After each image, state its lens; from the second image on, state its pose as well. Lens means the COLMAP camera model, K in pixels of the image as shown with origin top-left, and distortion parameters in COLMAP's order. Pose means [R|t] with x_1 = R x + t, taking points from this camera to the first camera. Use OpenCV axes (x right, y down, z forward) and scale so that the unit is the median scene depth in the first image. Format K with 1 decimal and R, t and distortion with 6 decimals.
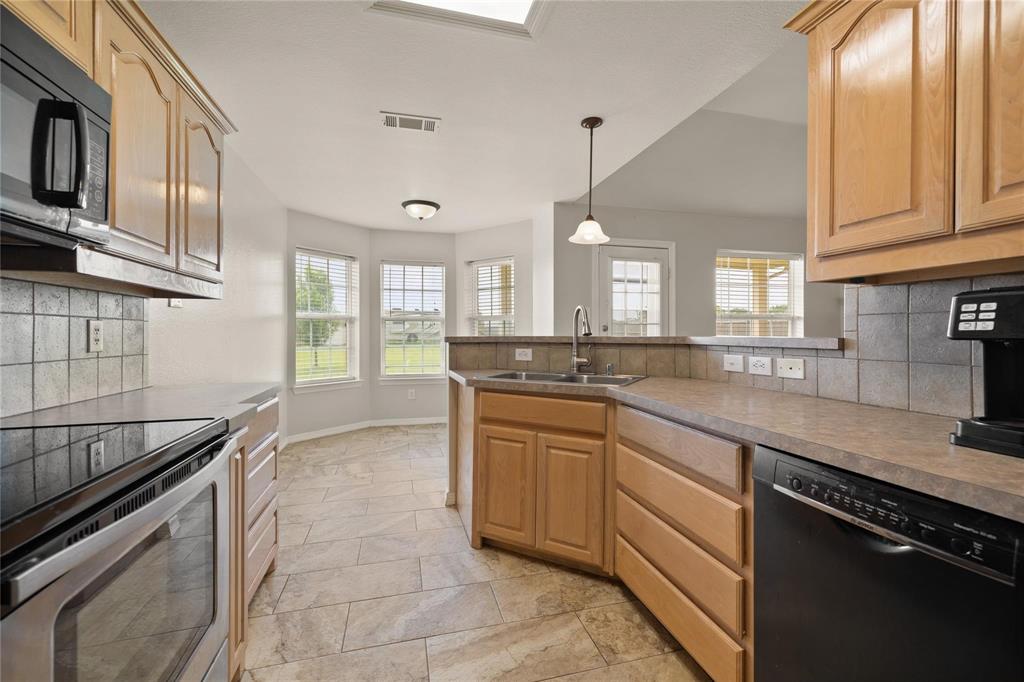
lens RADIAL K [[438.0, 0, 517.7], [0, 438.0, 330.6], [0, 0, 1]] dist [-0.001488, -0.000107]
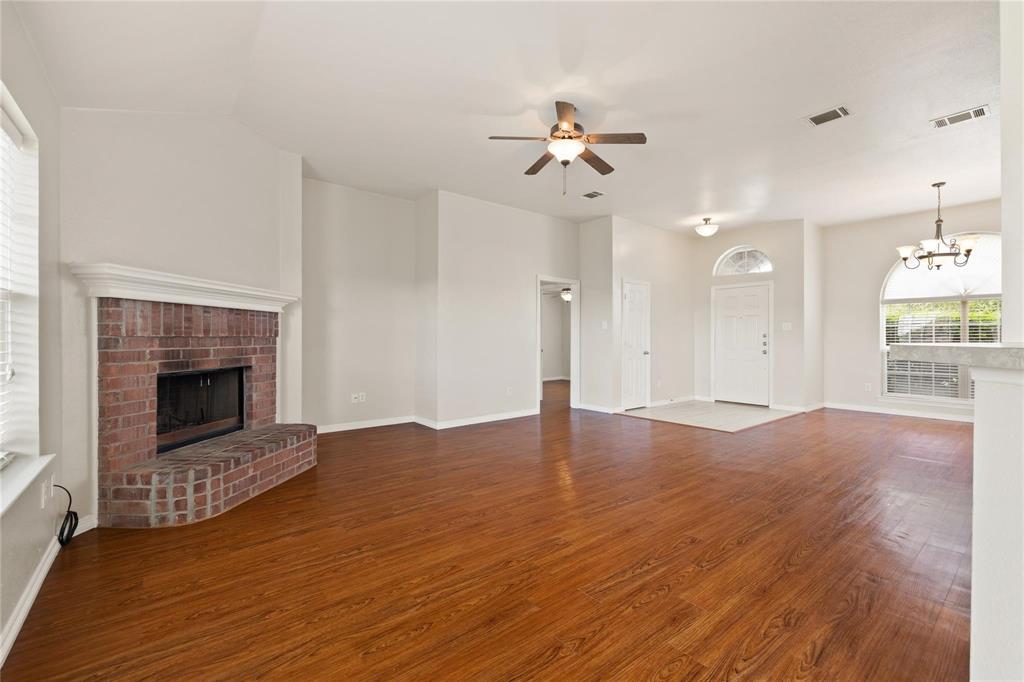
lens RADIAL K [[438.0, 0, 510.1], [0, 438.0, 338.8], [0, 0, 1]] dist [-0.001488, -0.000107]
pose [[-0.391921, -0.006893, 0.919973, 0.240602], [-0.014205, 0.999898, 0.001441, 0.002815], [-0.919889, -0.012503, -0.391979, 1.686727]]
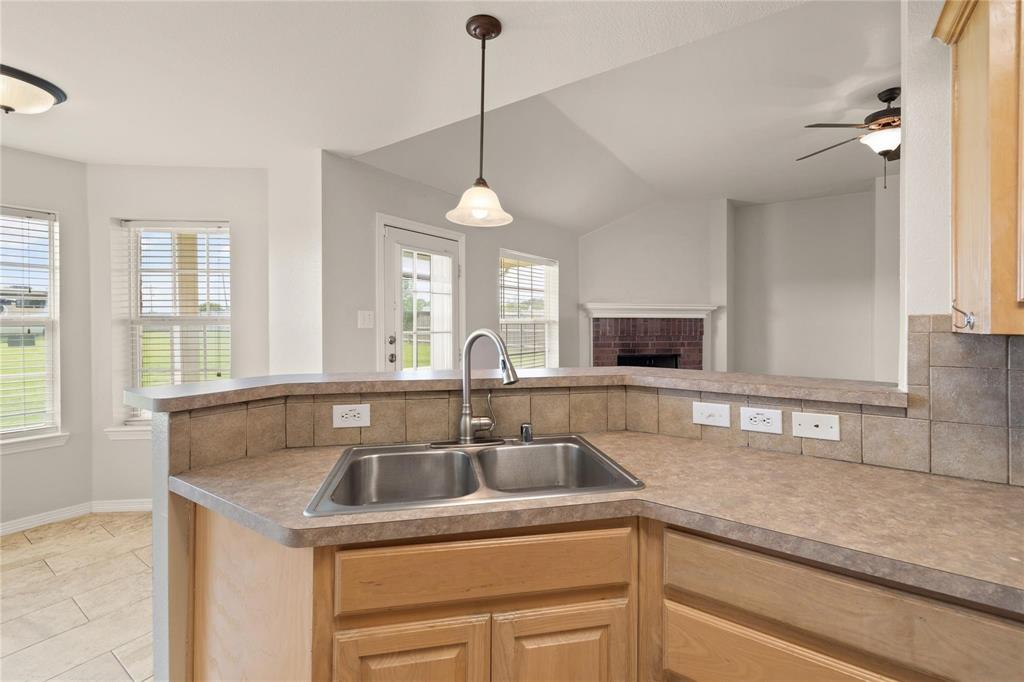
lens RADIAL K [[438.0, 0, 524.9], [0, 438.0, 322.8], [0, 0, 1]] dist [-0.001488, -0.000107]
pose [[0.753230, -0.000931, 0.657757, -0.220595], [-0.005489, 0.999955, 0.007701, -0.078471], [-0.657734, -0.009411, 0.753191, 0.579637]]
